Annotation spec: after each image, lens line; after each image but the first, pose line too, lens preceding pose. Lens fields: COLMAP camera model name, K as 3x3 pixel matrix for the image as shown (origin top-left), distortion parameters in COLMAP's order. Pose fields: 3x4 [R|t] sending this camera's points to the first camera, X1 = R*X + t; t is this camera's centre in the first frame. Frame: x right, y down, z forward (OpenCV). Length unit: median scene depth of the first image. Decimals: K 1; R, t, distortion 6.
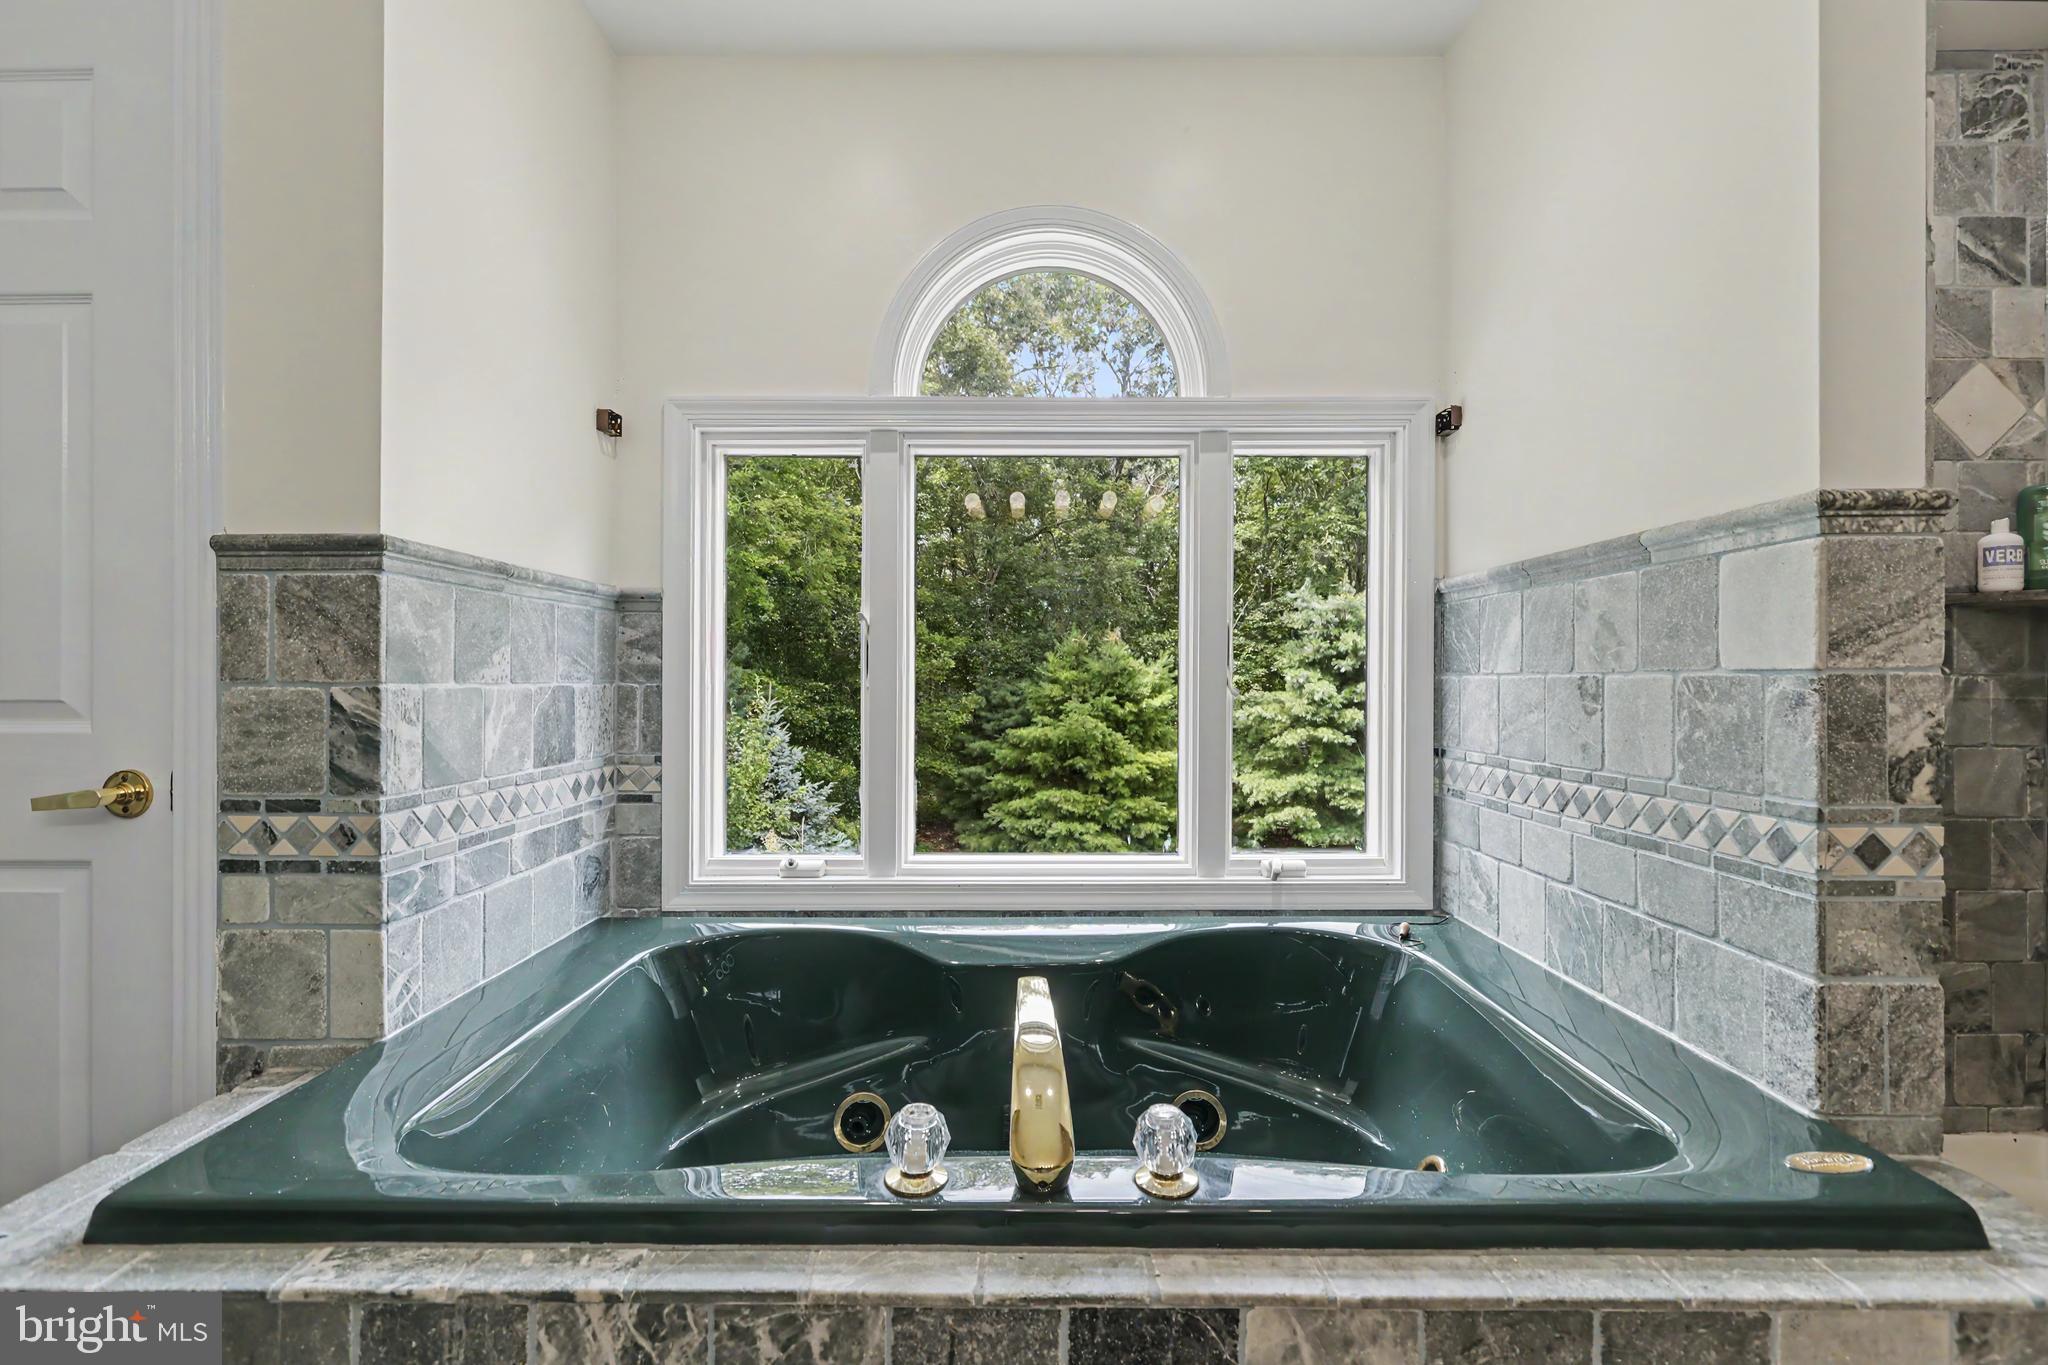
lens RADIAL K [[943.5, 0, 1022.5], [0, 943.5, 681.5], [0, 0, 1]] dist [-0.004134, 0.000027]
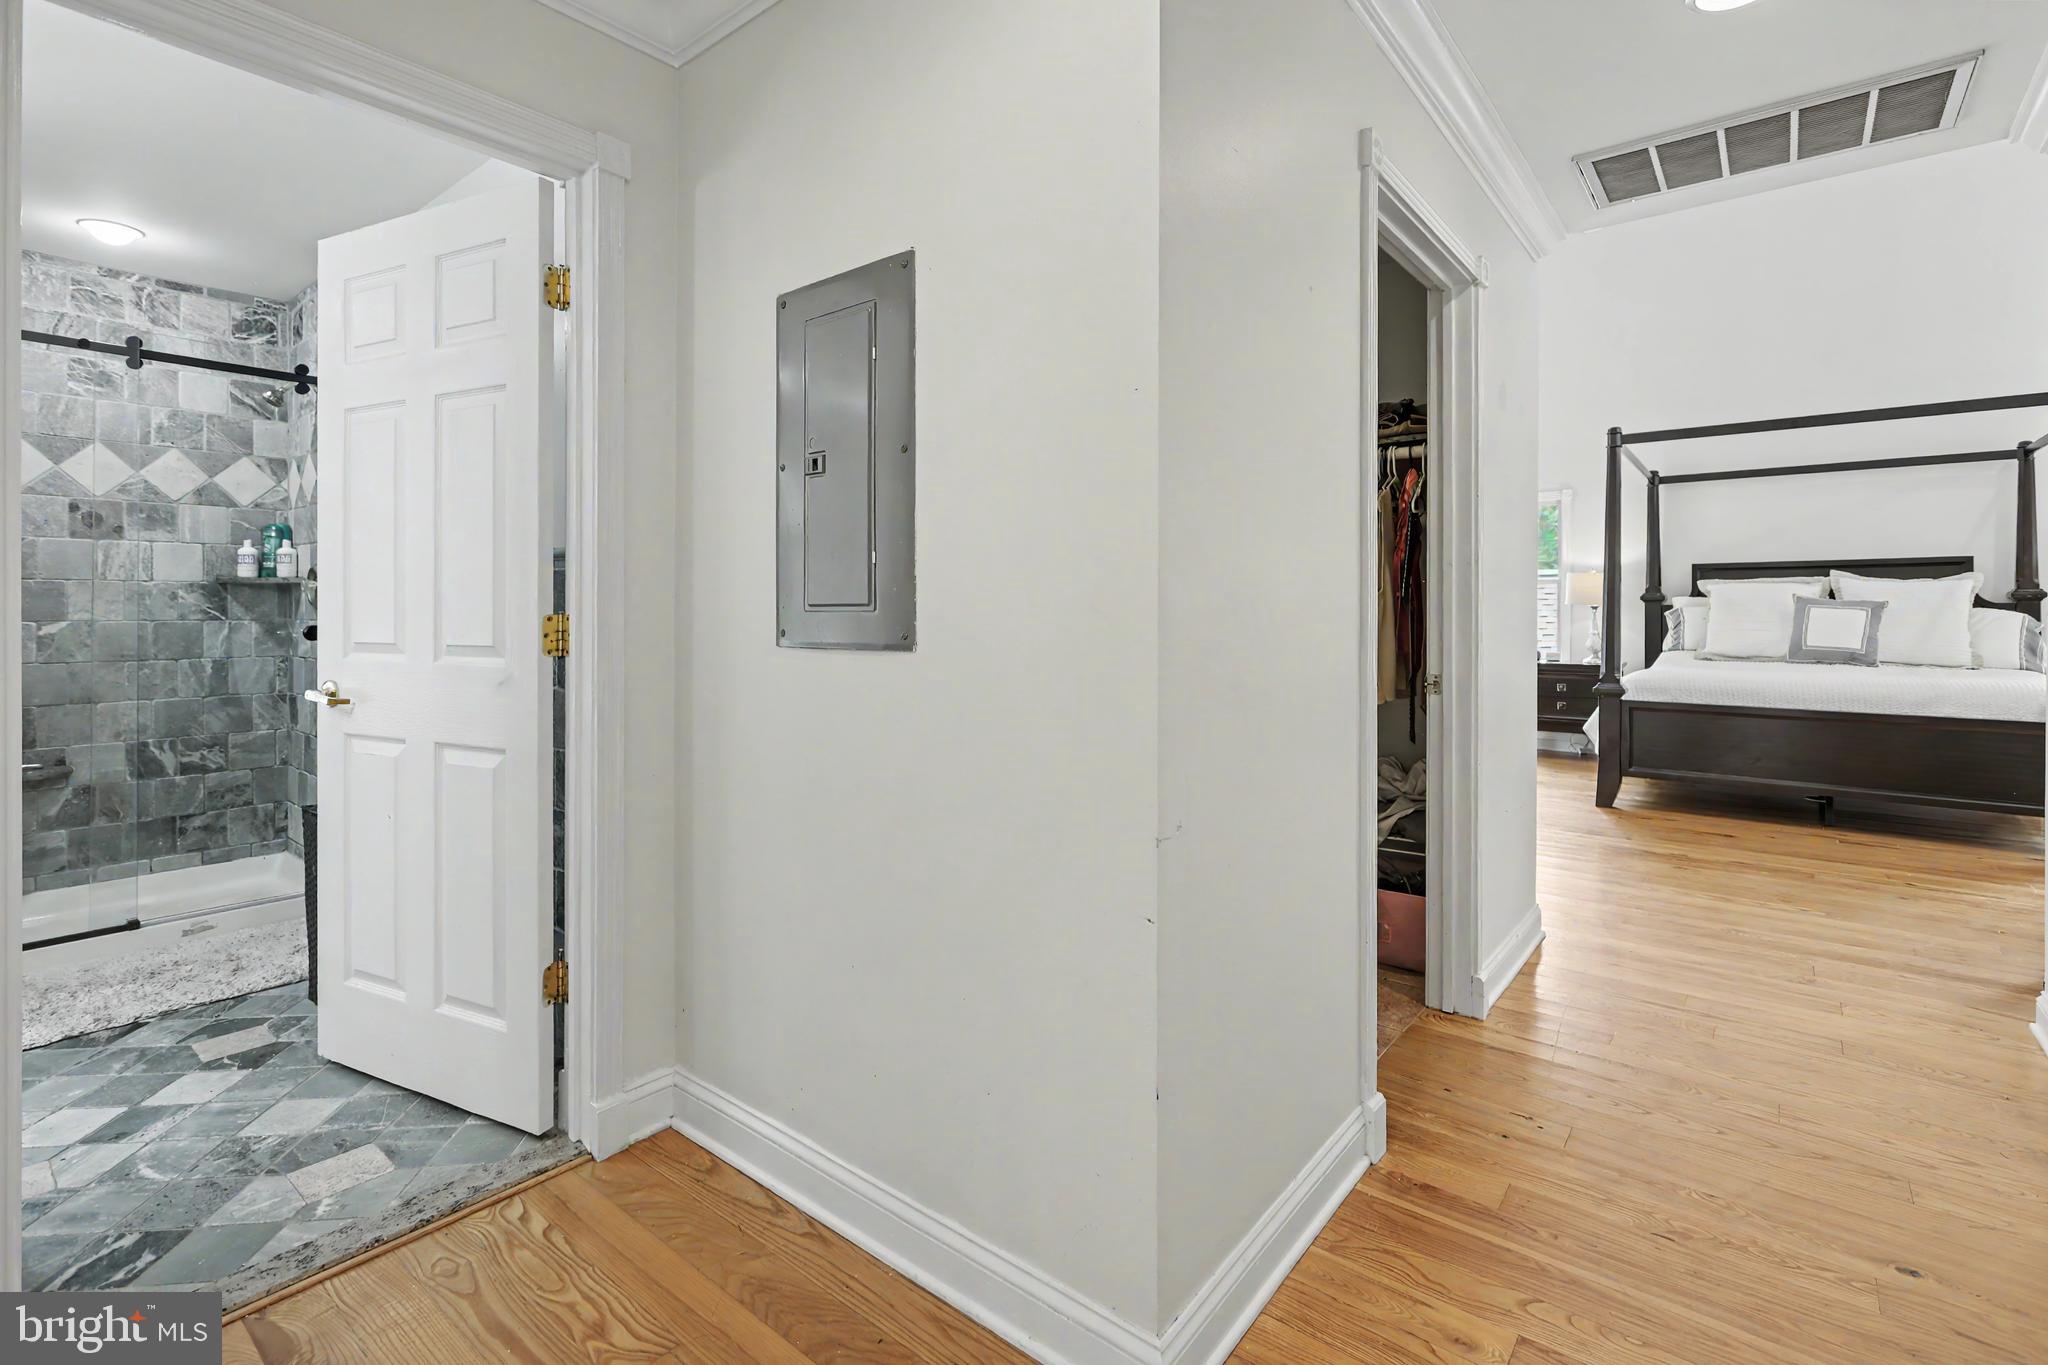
lens RADIAL K [[943.5, 0, 1016.7], [0, 943.5, 621.0], [0, 0, 1]] dist [-0.004134, 0.000027]
pose [[0.632334, -0.004384, 0.774683, 0.526907], [-0.001249, 0.999977, 0.006678, -0.020116], [-0.774695, -0.005190, 0.632314, -1.437763]]
